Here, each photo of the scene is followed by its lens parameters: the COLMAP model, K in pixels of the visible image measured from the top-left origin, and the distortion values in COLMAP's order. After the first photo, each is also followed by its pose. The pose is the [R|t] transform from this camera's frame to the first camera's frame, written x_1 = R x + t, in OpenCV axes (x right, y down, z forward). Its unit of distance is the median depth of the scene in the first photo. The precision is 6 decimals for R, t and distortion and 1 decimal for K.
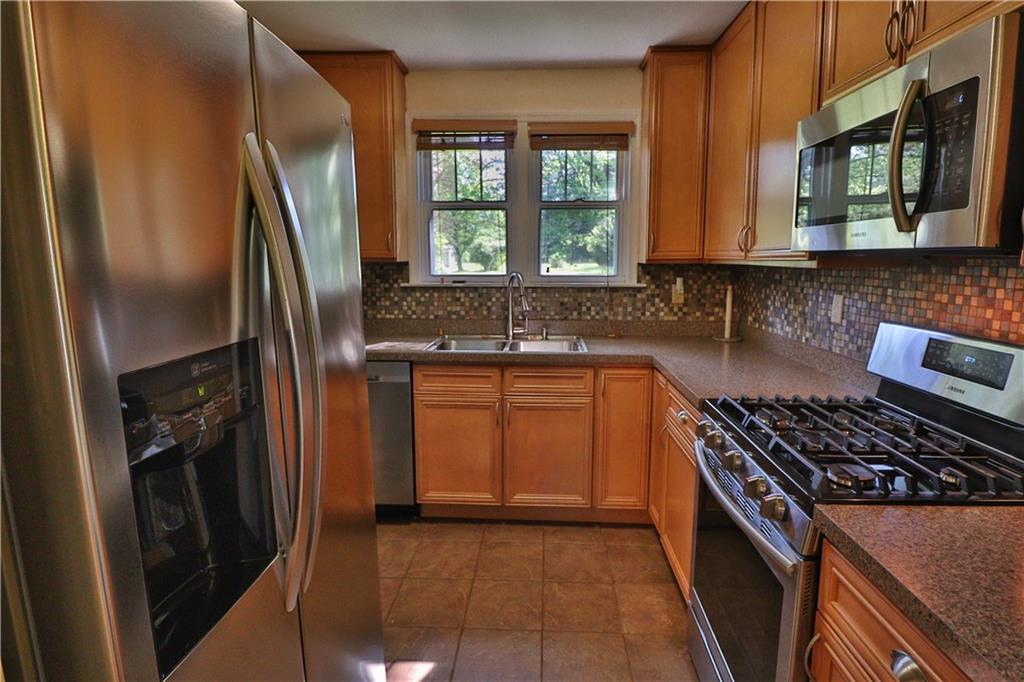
lens RADIAL K [[529.0, 0, 525.8], [0, 529.0, 337.6], [0, 0, 1]] dist [0.003386, -0.015541]
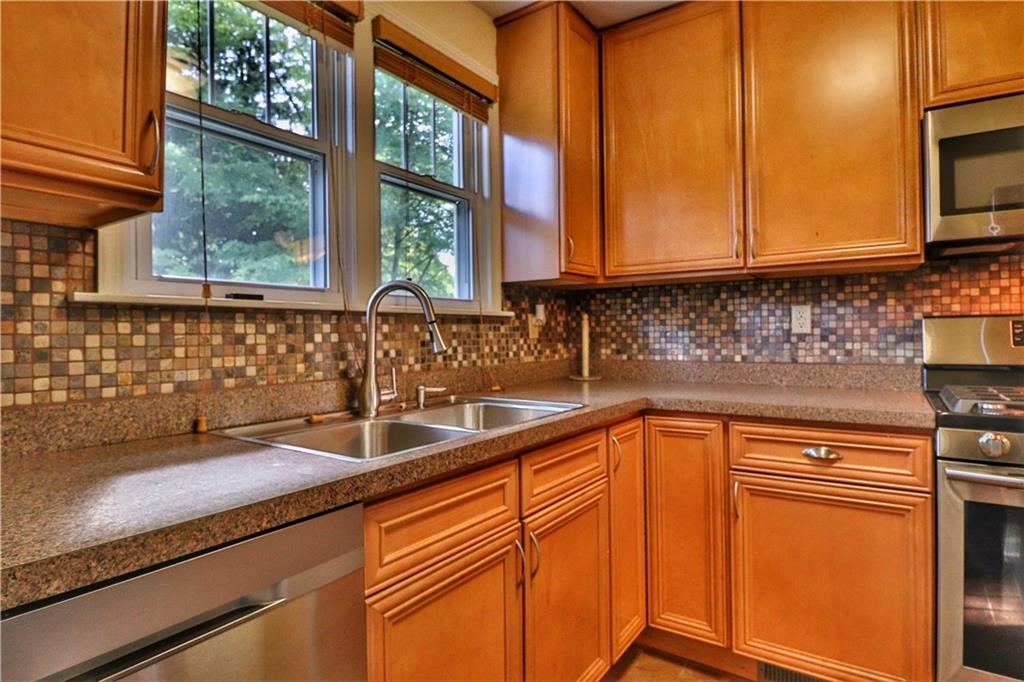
lens RADIAL K [[529.0, 0, 525.8], [0, 529.0, 337.6], [0, 0, 1]] dist [0.003386, -0.015541]
pose [[0.525831, -0.012248, 0.850501, -0.371381], [0.138205, 0.987839, -0.071221, -0.013855], [-0.839286, 0.154994, 0.521129, 0.616013]]
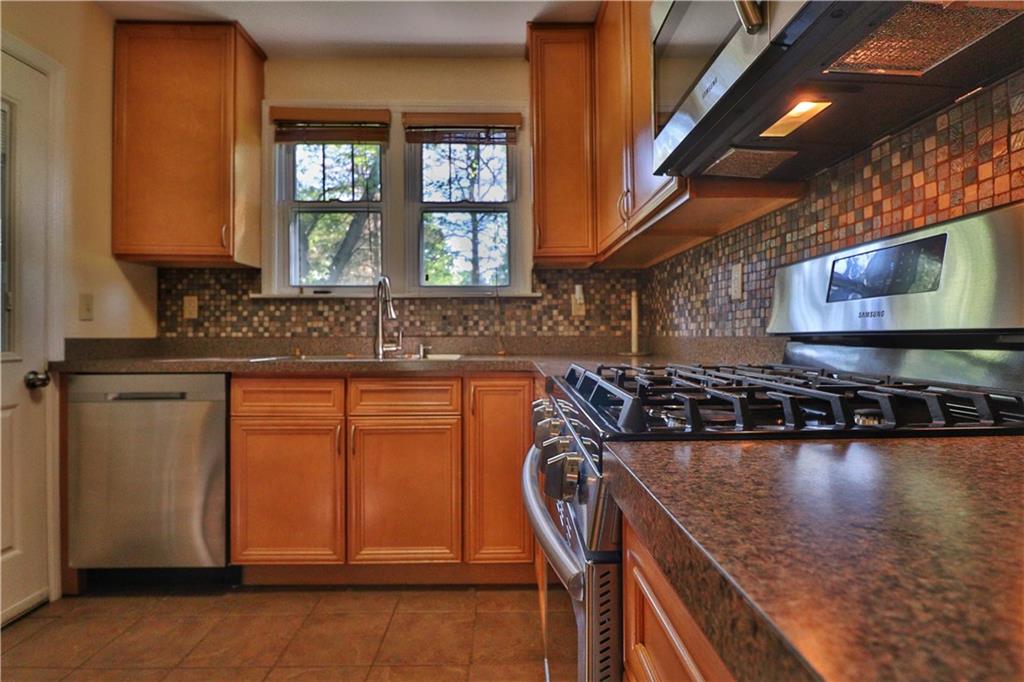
lens RADIAL K [[529.0, 0, 525.8], [0, 529.0, 337.6], [0, 0, 1]] dist [0.003386, -0.015541]
pose [[0.997685, -0.005268, 0.067799, 0.143408], [0.015048, 0.989381, -0.144563, 0.094501], [-0.066318, 0.145248, 0.987170, 0.160489]]
